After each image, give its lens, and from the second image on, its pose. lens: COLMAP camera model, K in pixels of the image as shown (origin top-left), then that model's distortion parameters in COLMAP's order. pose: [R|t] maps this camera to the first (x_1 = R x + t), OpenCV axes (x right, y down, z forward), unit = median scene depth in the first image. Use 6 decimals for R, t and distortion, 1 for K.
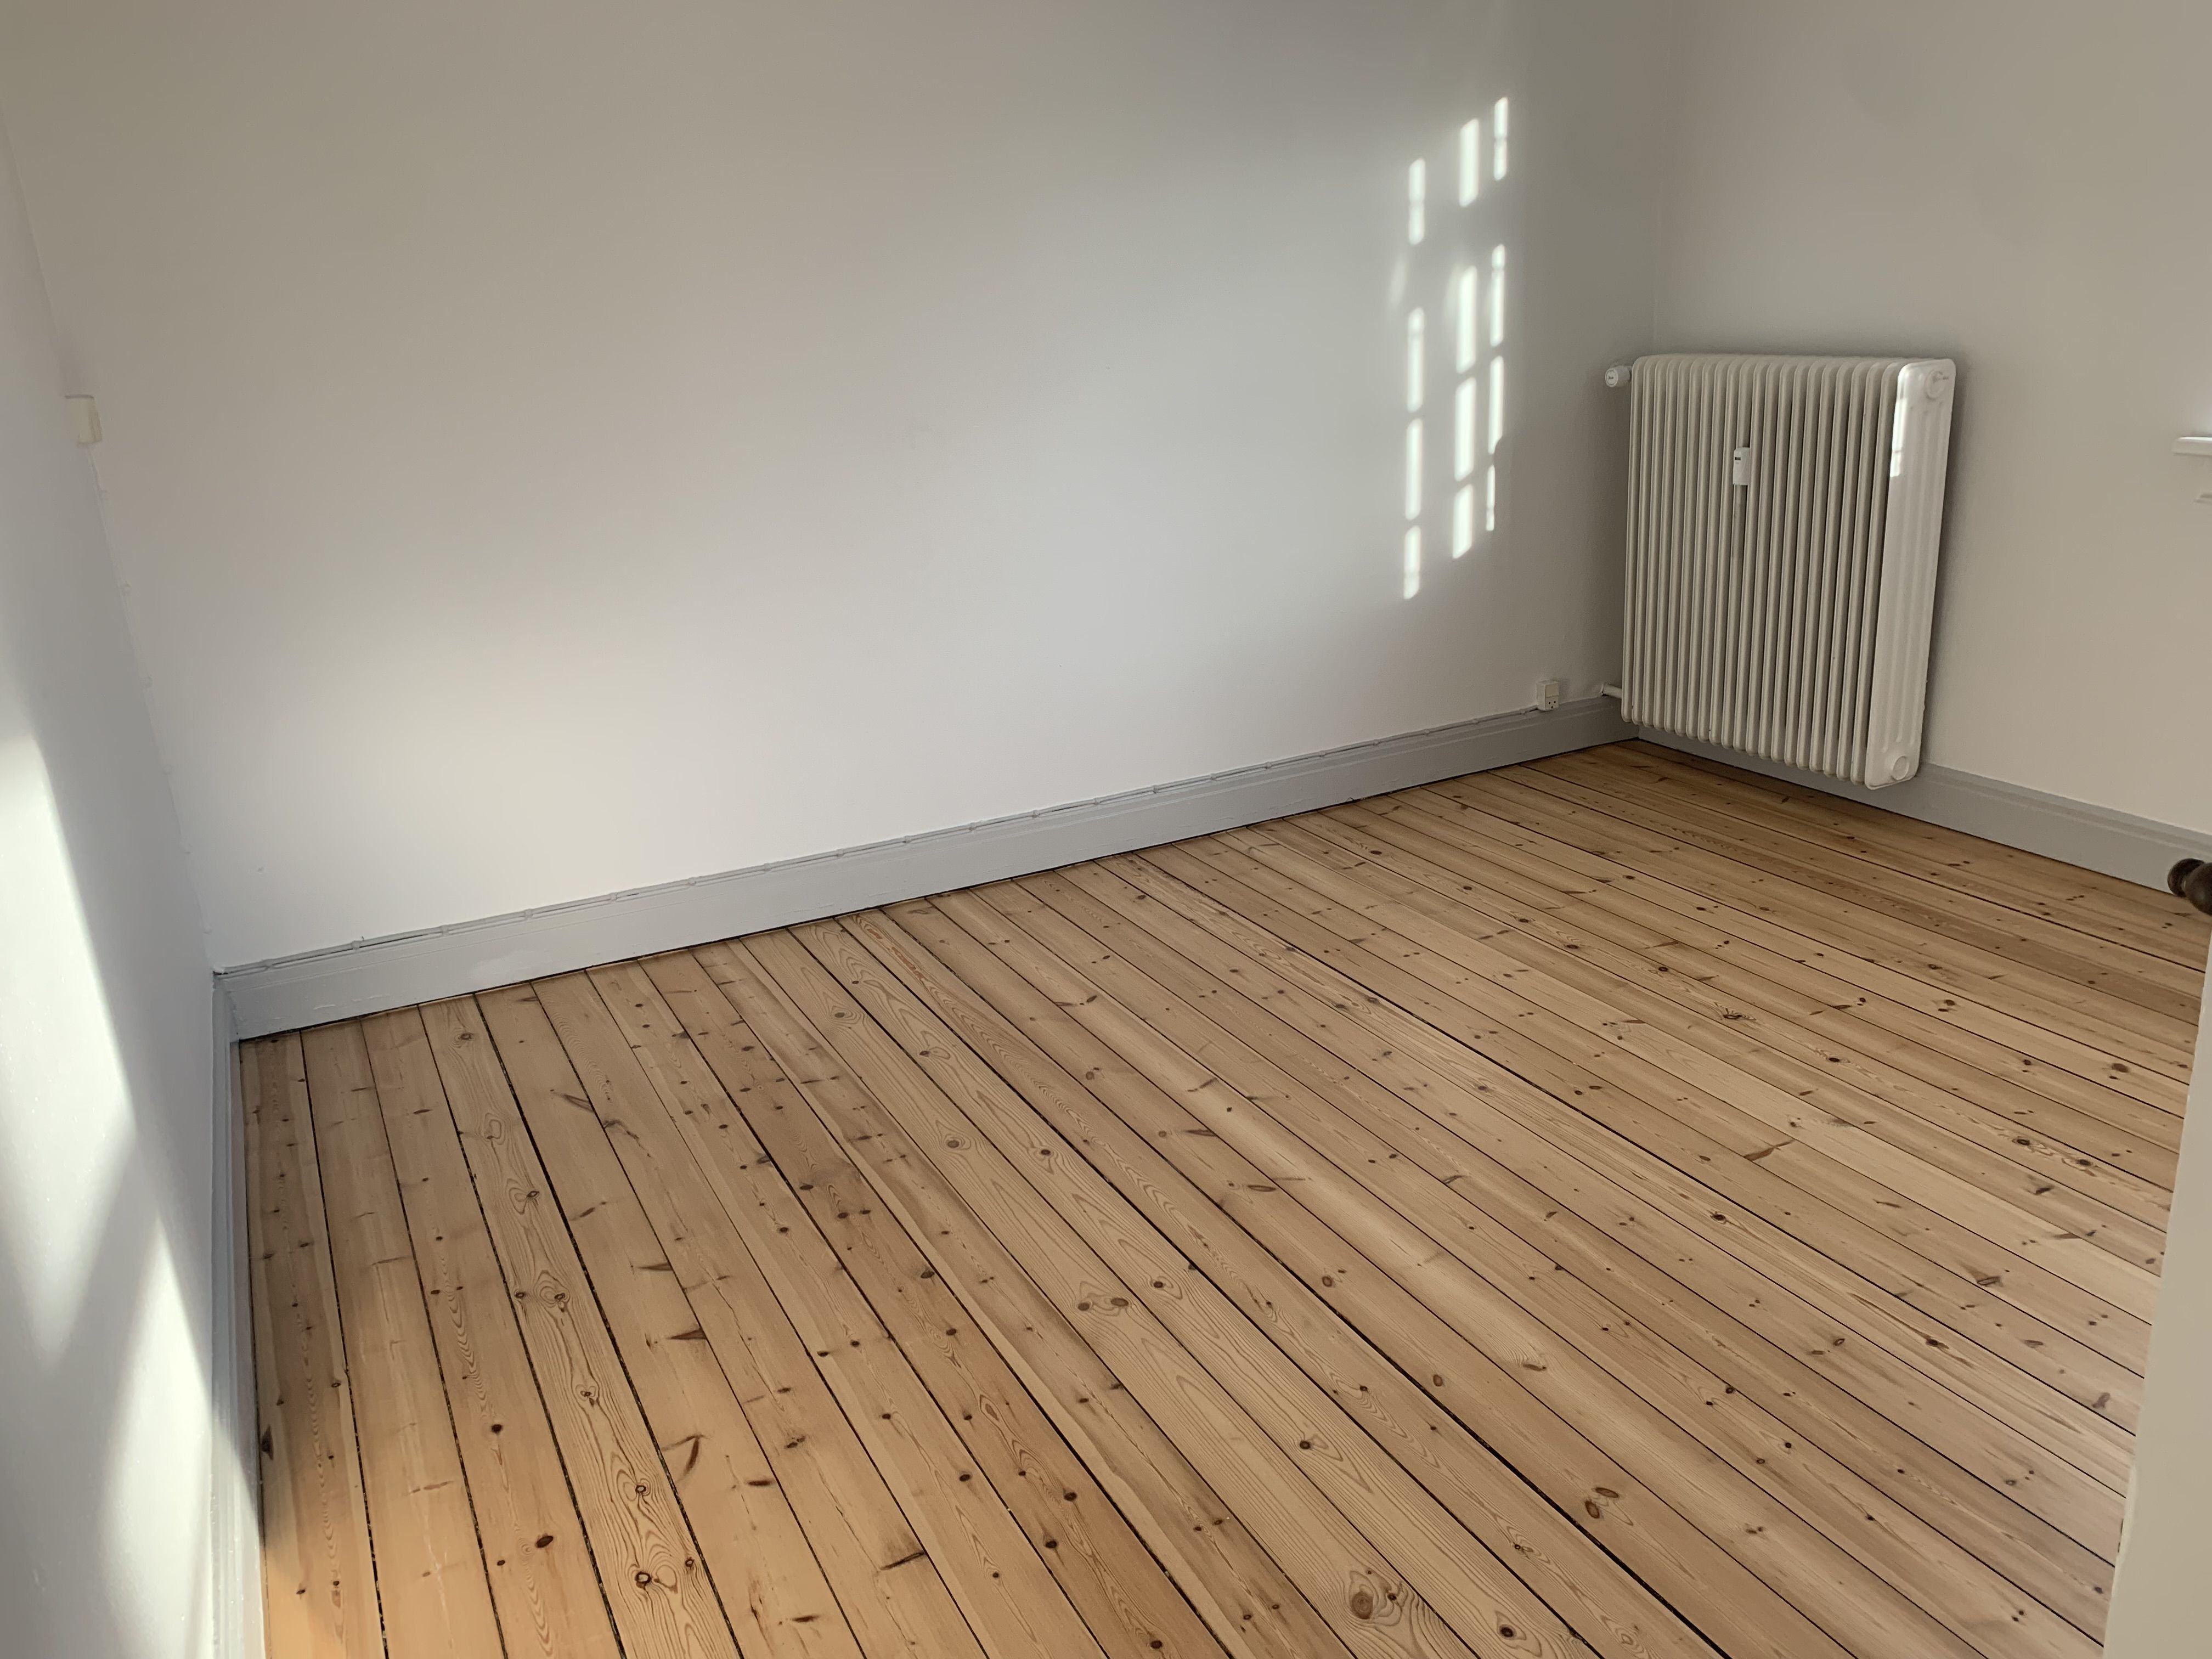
lens RADIAL K [[1703.0, 0, 1108.4], [0, 1703.0, 825.0], [0, 0, 1]] dist [0.052286, -0.046383]
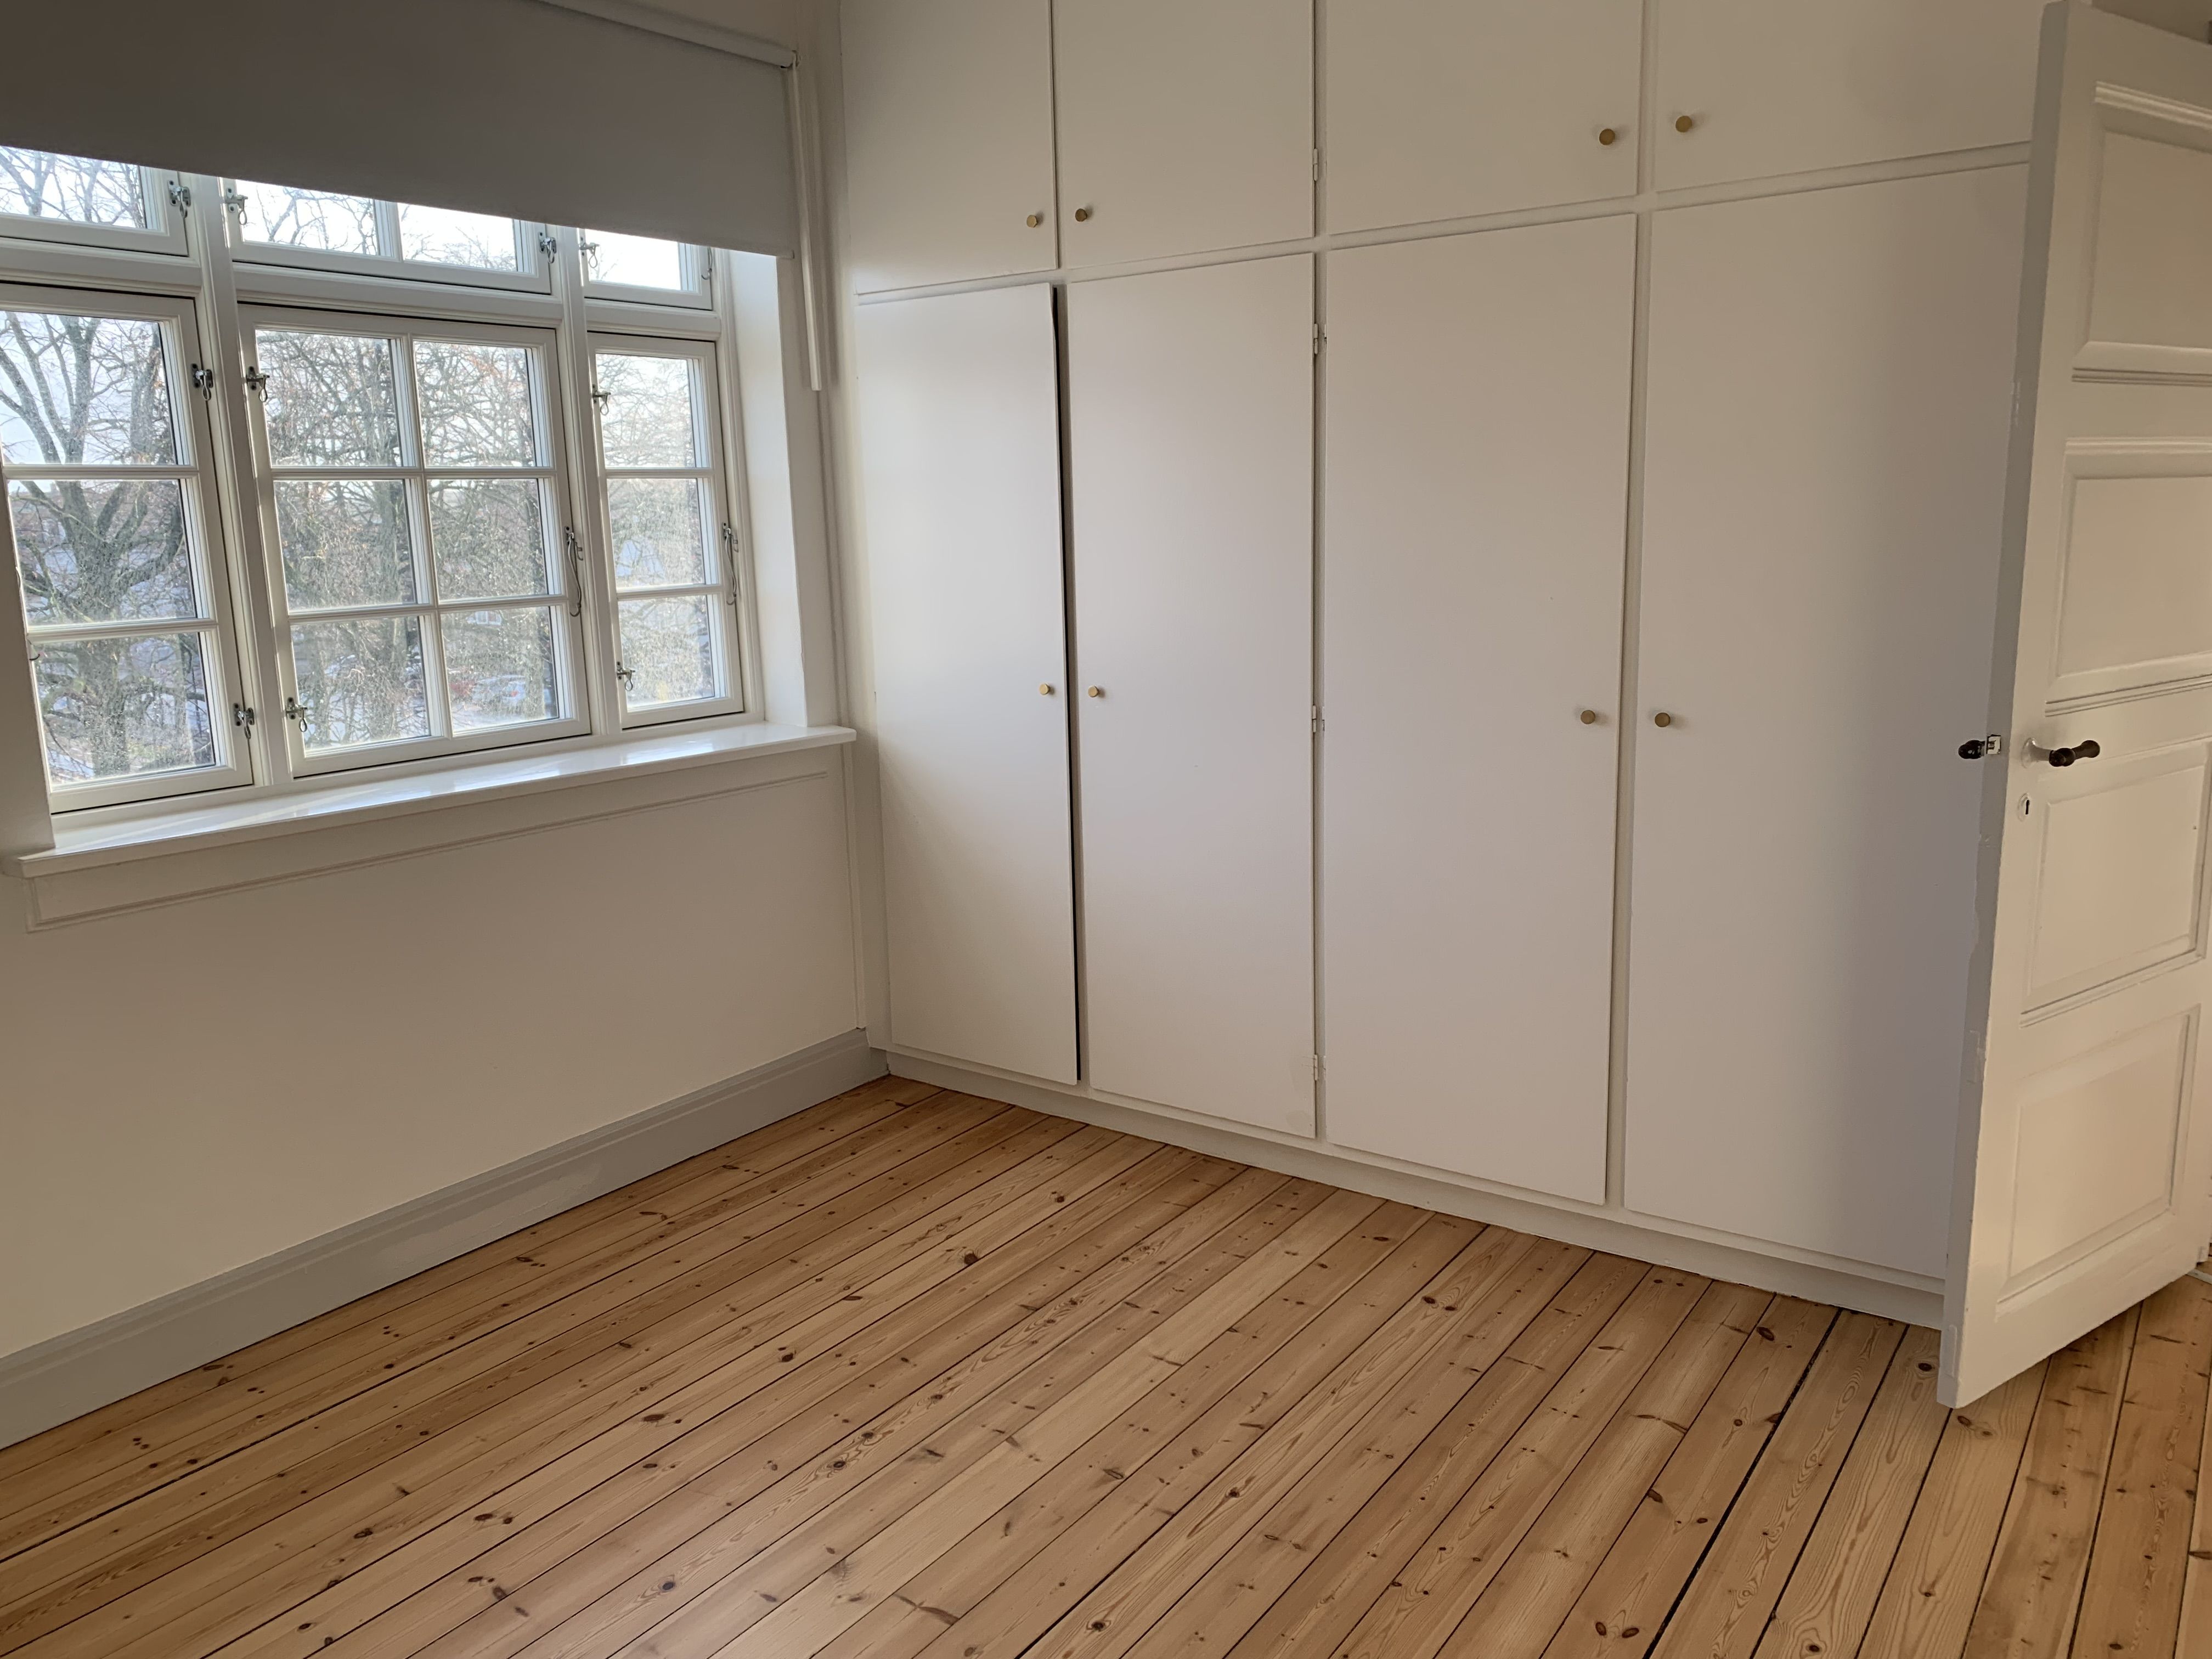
lens RADIAL K [[1703.0, 0, 1107.9], [0, 1703.0, 827.4], [0, 0, 1]] dist [0.052286, -0.046383]
pose [[-0.466555, -0.113635, 0.877162, -0.349576], [0.315435, 0.905128, 0.285035, -0.364866], [-0.826334, 0.409672, -0.386447, 1.061180]]
